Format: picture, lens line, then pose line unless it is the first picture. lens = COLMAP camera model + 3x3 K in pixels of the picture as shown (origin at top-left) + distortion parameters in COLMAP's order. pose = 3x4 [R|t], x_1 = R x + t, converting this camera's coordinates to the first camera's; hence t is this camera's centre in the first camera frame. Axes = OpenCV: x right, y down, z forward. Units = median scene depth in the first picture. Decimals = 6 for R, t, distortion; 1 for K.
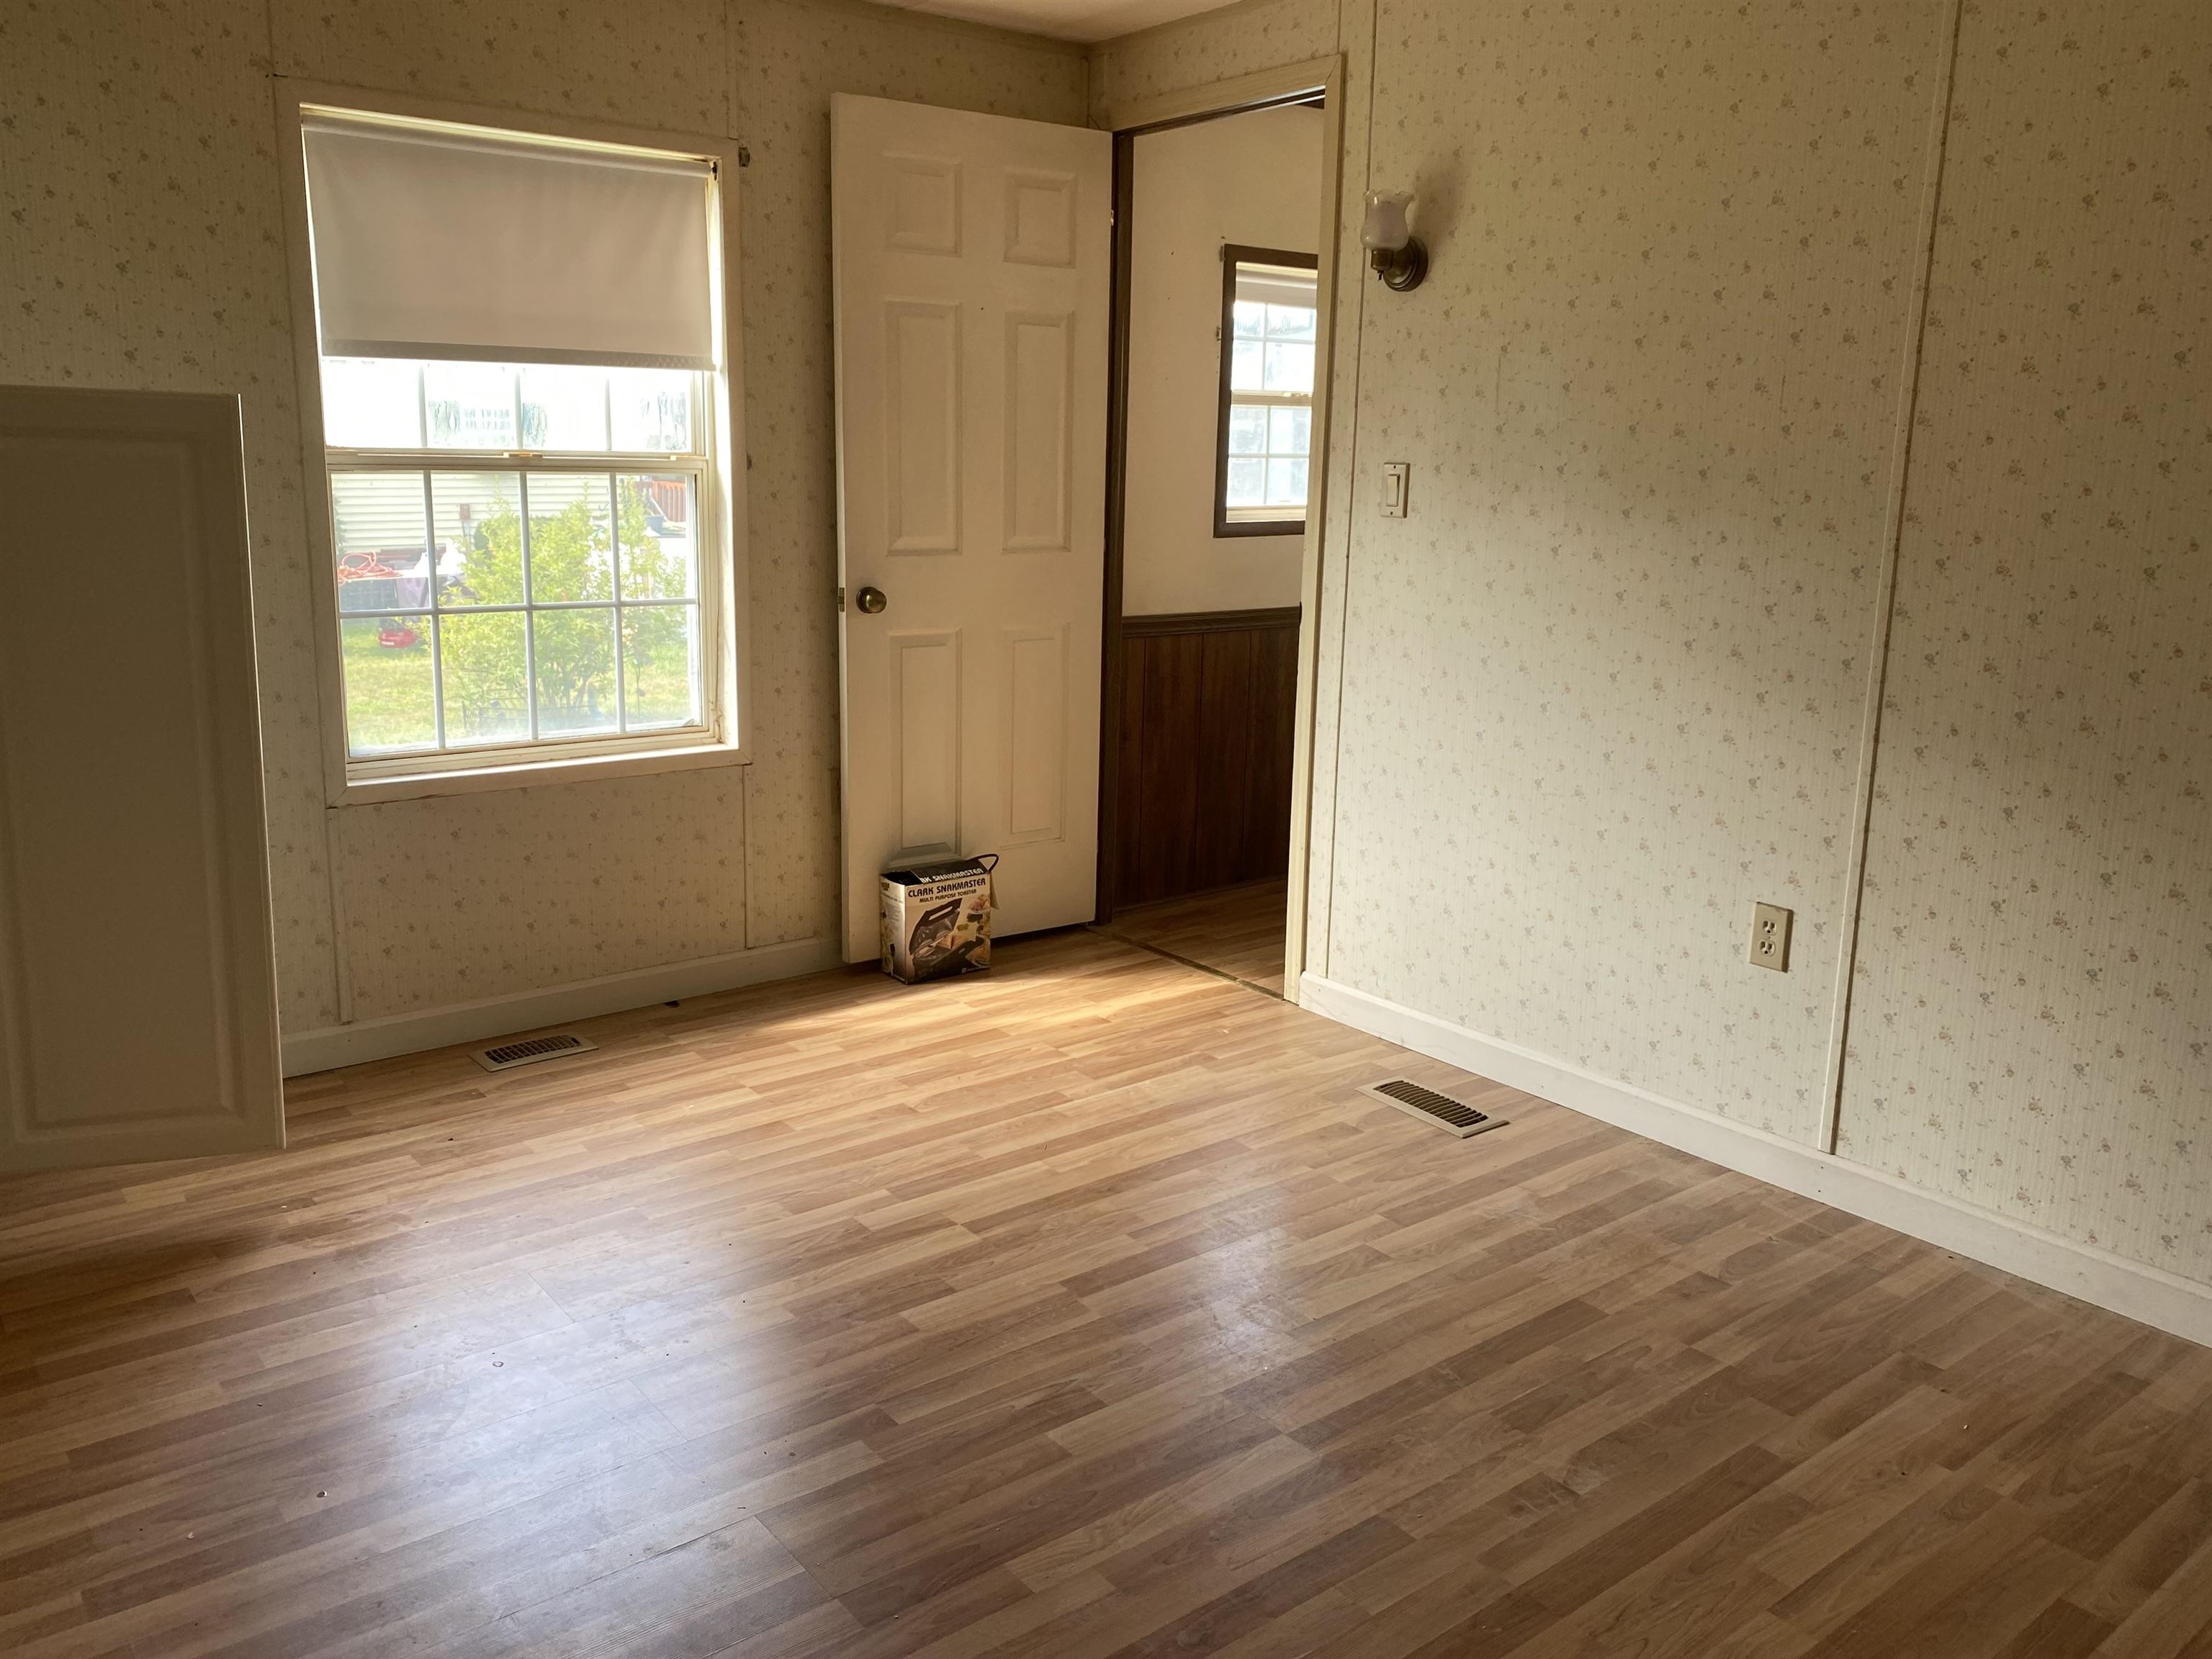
lens RADIAL K [[1679.5, 0, 1108.3], [0, 1679.5, 826.9], [0, 0, 1]] dist [0.027029, -0.037678]
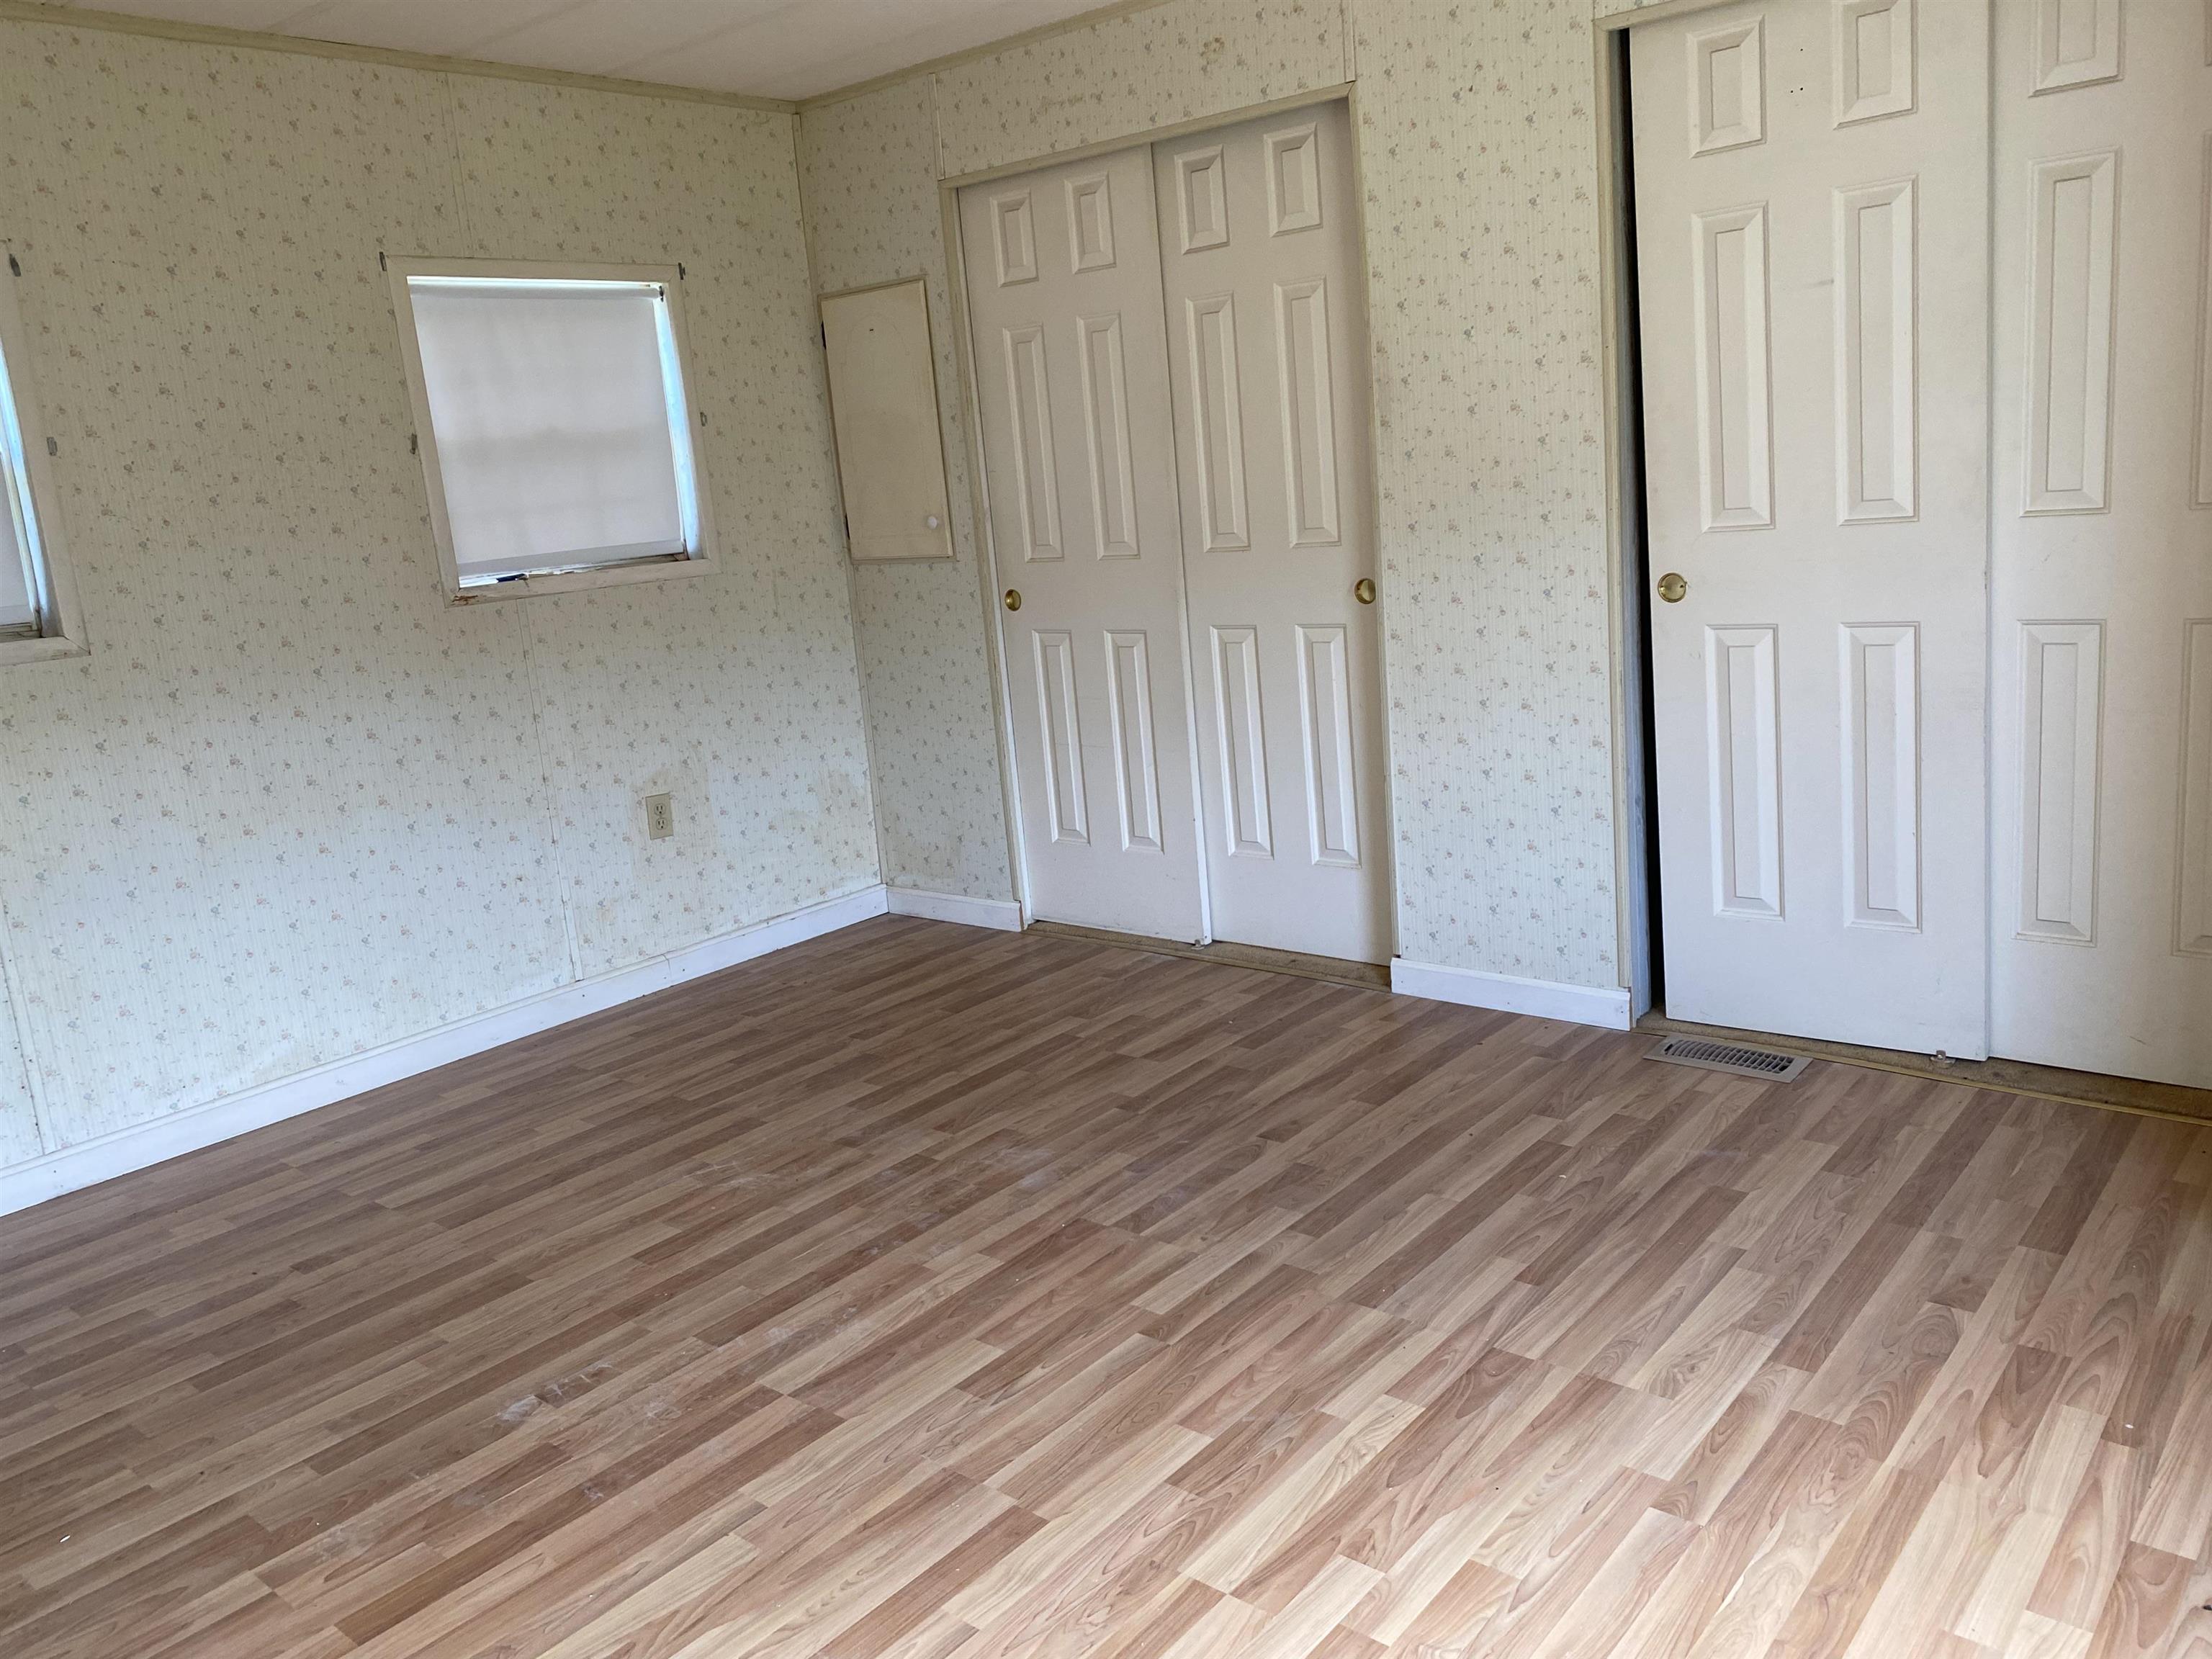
lens RADIAL K [[1679.5, 0, 1087.2], [0, 1679.5, 803.2], [0, 0, 1]] dist [0.027029, -0.037678]
pose [[-0.980003, 0.099373, -0.172394, 0.062709], [0.021488, 0.914154, 0.404797, -0.401050], [0.197820, 0.392998, -0.898009, 1.805550]]
